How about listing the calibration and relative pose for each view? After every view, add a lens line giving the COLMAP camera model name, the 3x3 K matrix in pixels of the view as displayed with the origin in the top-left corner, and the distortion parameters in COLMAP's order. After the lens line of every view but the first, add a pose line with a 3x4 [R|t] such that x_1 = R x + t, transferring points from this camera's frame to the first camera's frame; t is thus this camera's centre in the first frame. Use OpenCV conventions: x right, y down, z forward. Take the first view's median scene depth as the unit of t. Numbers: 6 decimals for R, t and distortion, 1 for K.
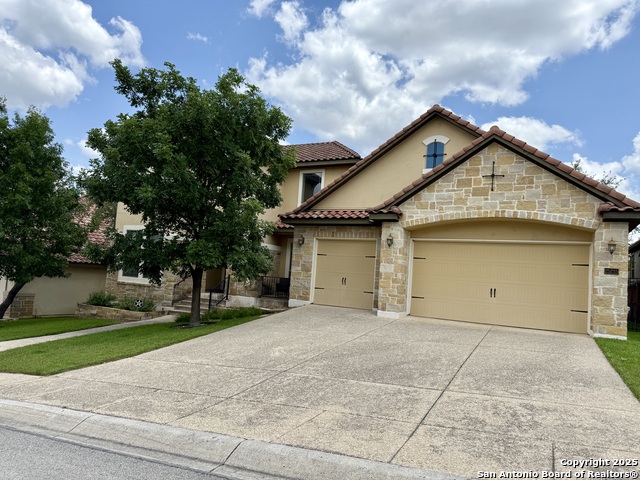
lens RADIAL K [[456.0, 0, 304.5], [0, 456.0, 241.4], [0, 0, 1]] dist [0.019732, -0.019029]
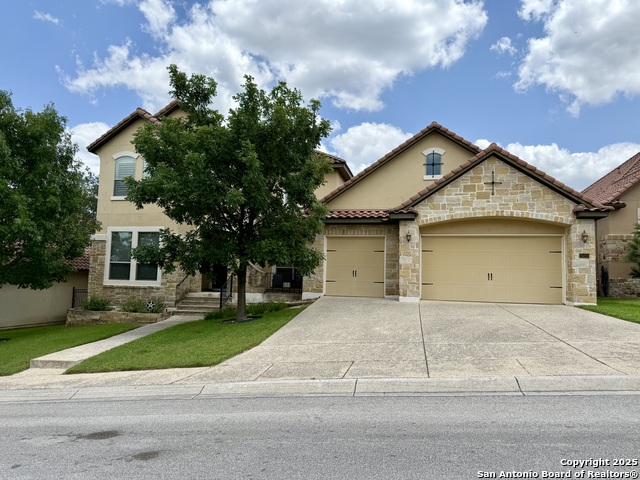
lens RADIAL K [[456.0, 0, 299.3], [0, 456.0, 237.0], [0, 0, 1]] dist [0.019732, -0.019029]
pose [[0.963082, -0.020375, 0.268437, -0.385979], [0.022002, 0.999753, -0.003056, -0.003036], [-0.268309, 0.008849, 0.963292, -0.054192]]
